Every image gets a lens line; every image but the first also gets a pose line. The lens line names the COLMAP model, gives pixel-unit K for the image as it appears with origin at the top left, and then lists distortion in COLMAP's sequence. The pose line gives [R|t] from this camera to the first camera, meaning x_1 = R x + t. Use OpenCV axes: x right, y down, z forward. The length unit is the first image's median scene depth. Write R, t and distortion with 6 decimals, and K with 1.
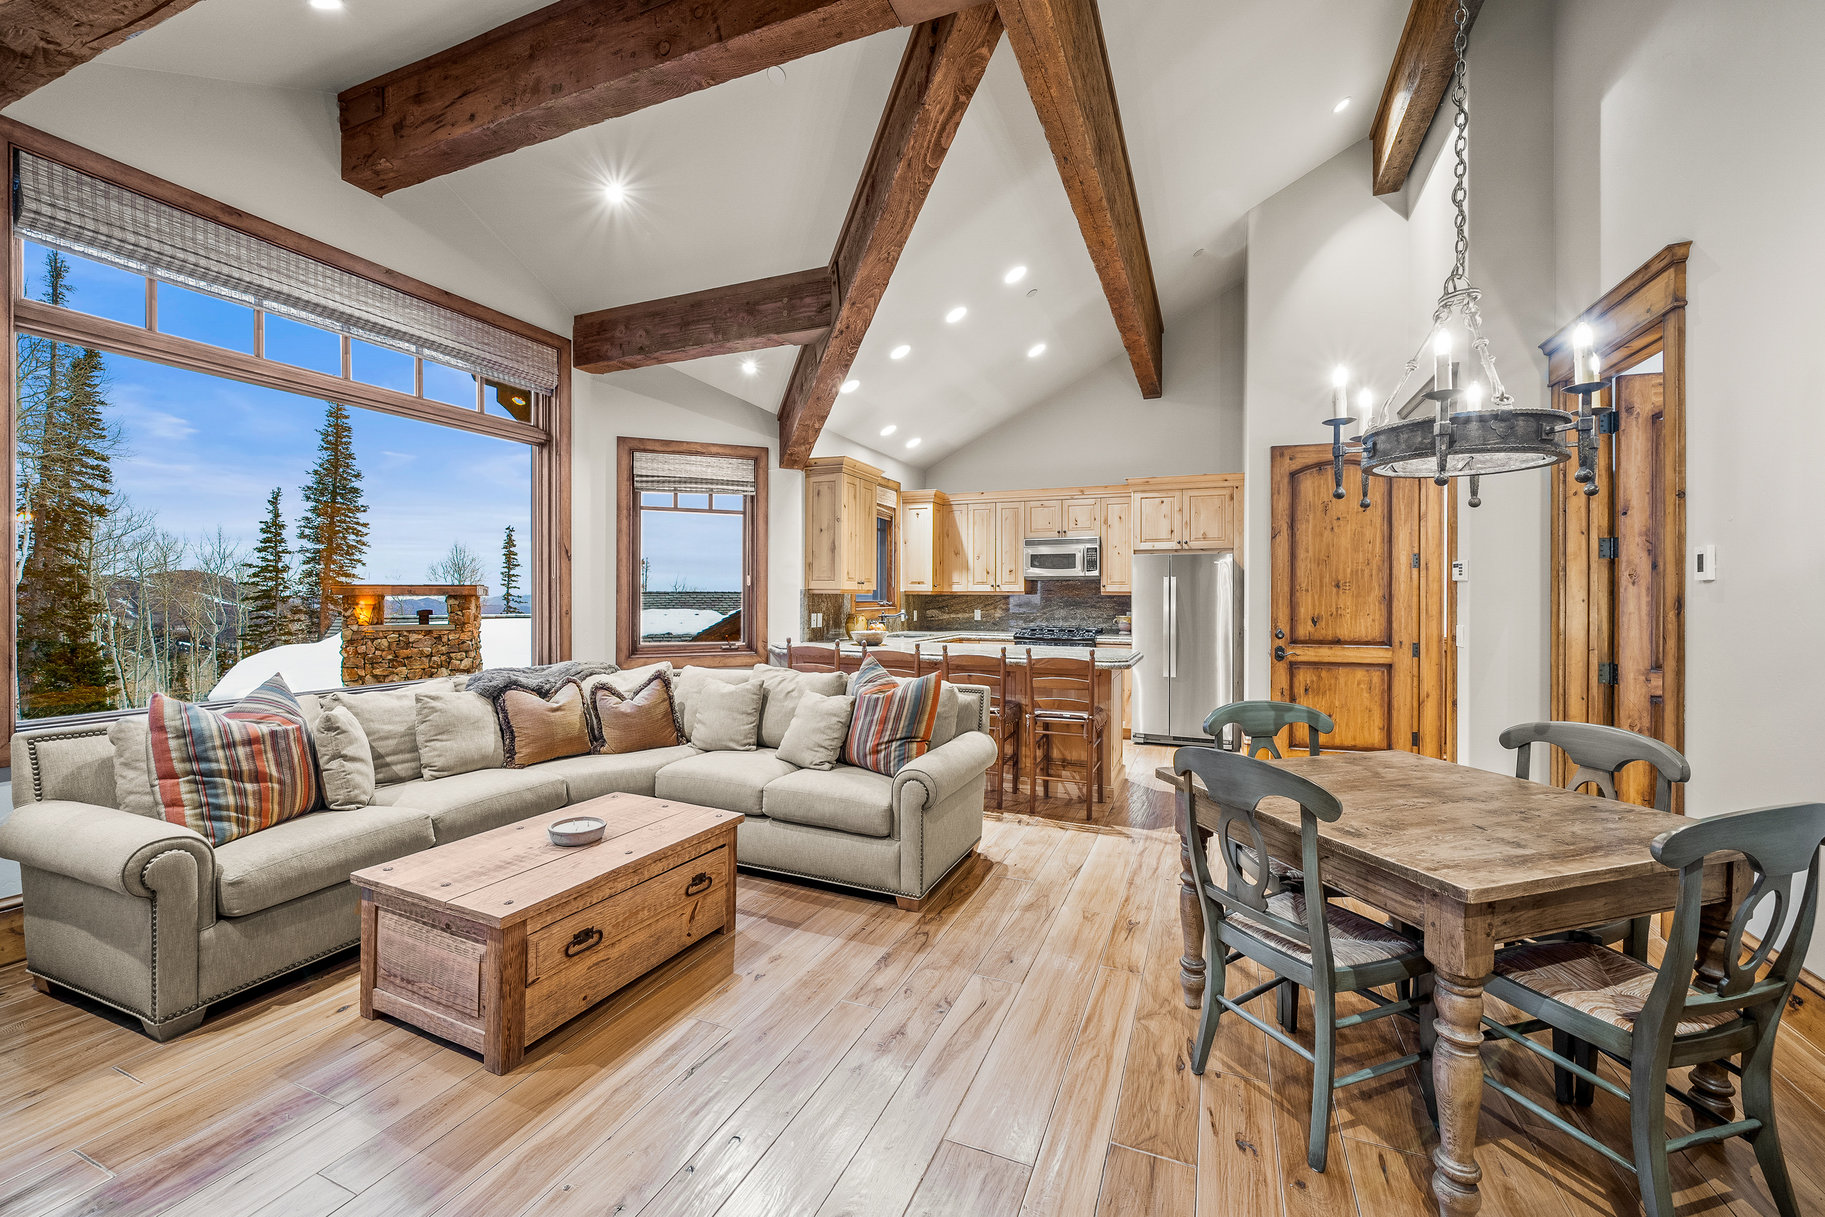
lens RADIAL K [[725.4, 0, 920.5], [0, 725.4, 599.9], [0, 0, 1]] dist [-0.003228, 0.000600]
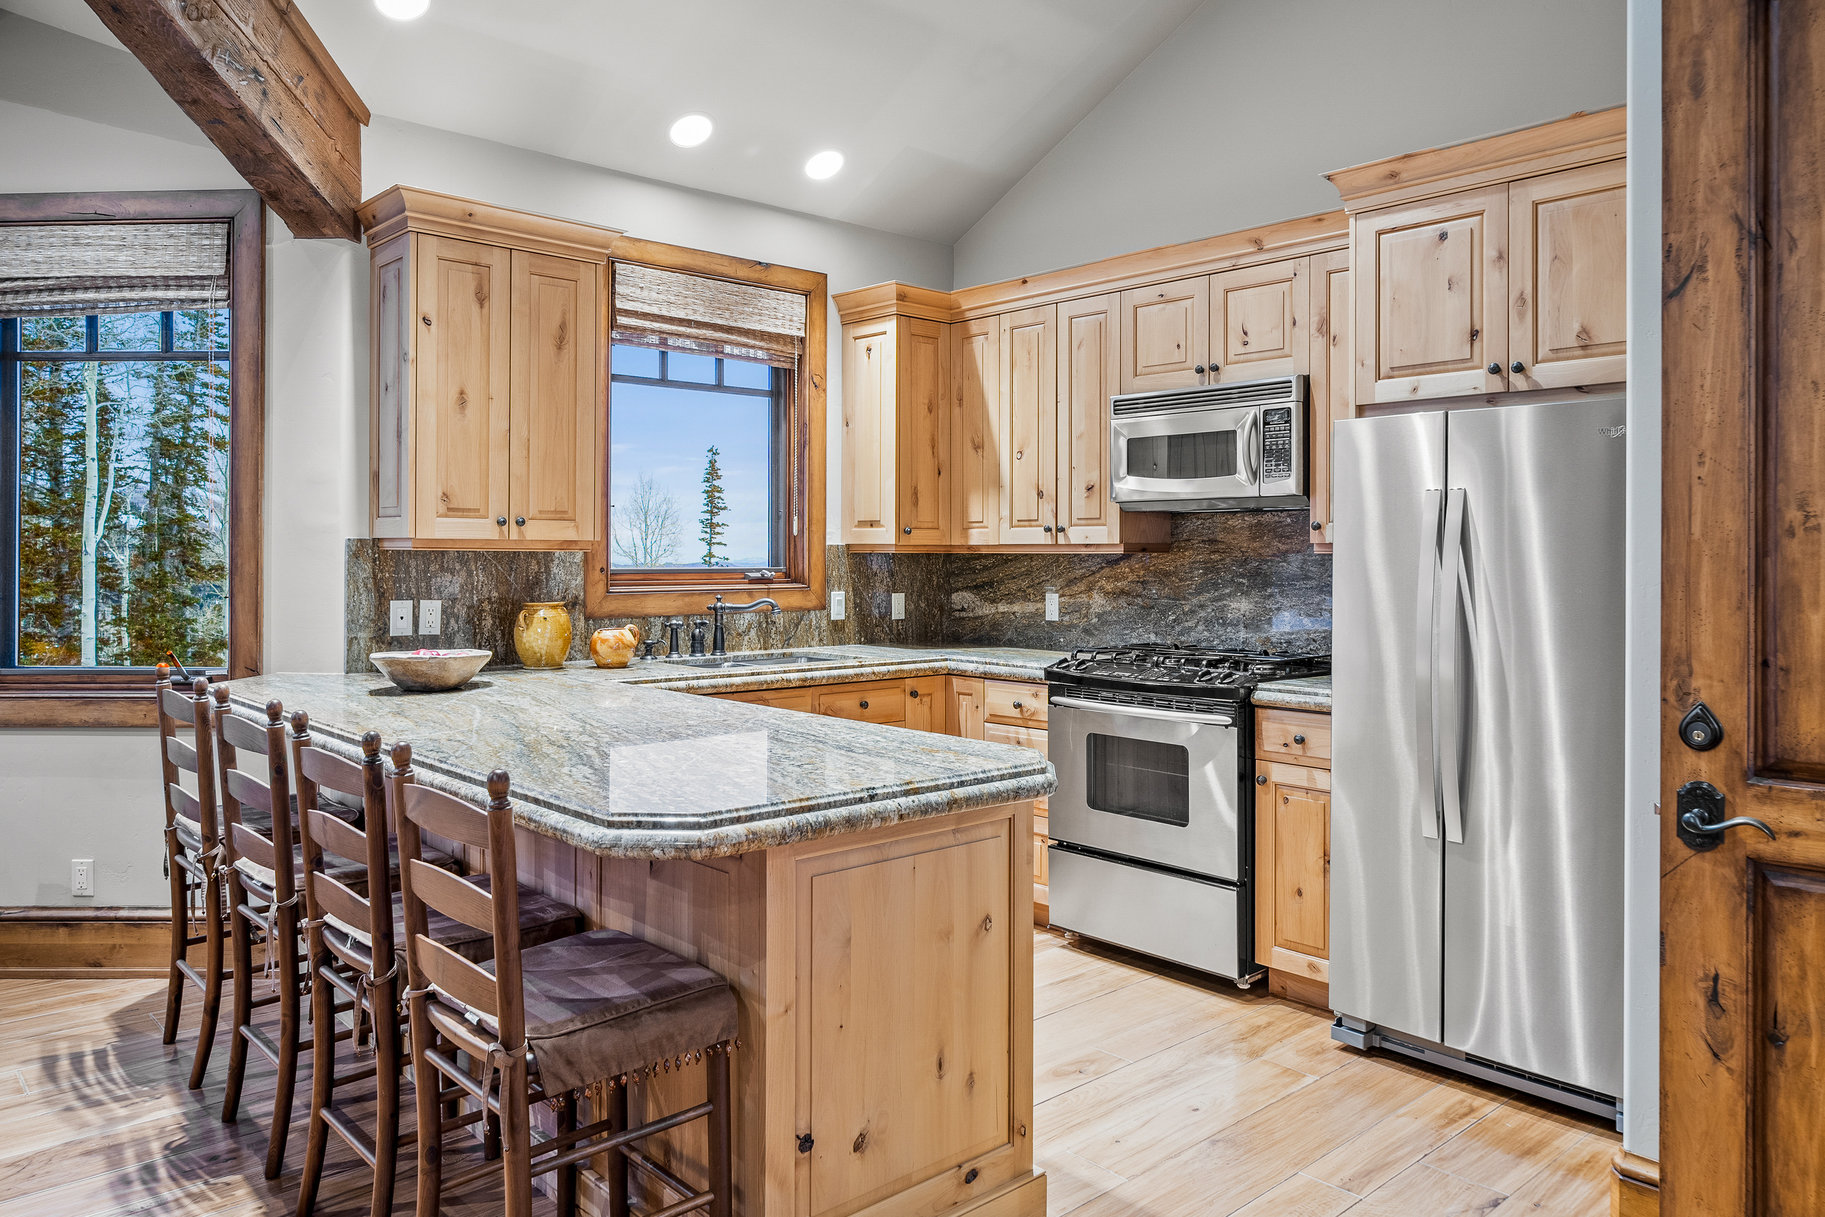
lens RADIAL K [[1266.6, 0, 916.2], [0, 1266.6, 558.3], [0, 0, 1]] dist [-0.001740, -0.002741]
pose [[0.900925, 0.000858, -0.433974, 0.540898], [-0.003064, 0.999986, -0.004382, -0.002715], [0.433964, 0.005277, 0.900915, 0.664597]]
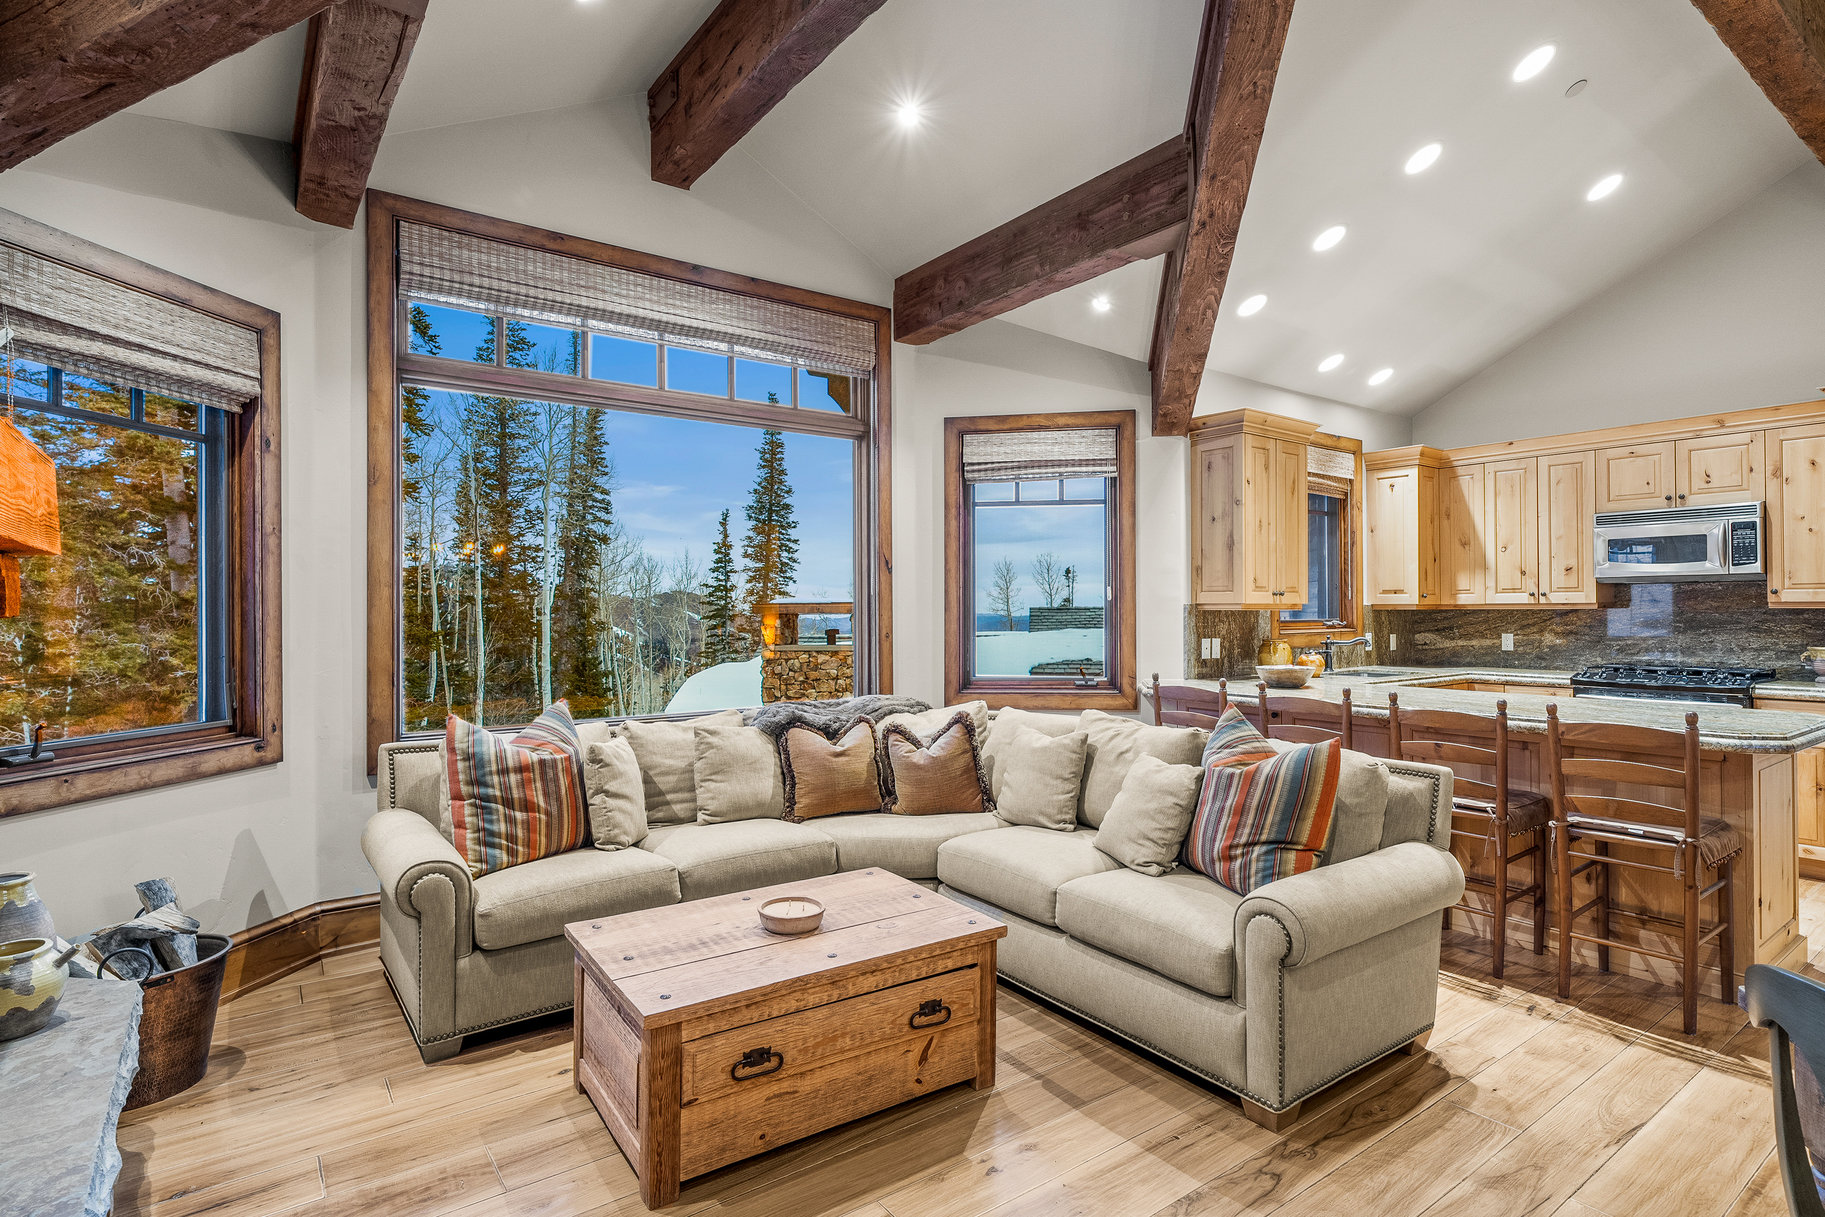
lens RADIAL K [[927.1, 0, 910.2], [0, 927.1, 607.0], [0, 0, 1]] dist [0.002458, -0.000967]
pose [[0.853886, -0.009369, -0.520375, 0.099978], [0.004106, 0.999928, -0.011265, -0.003788], [0.520444, 0.007482, 0.853863, 0.116030]]
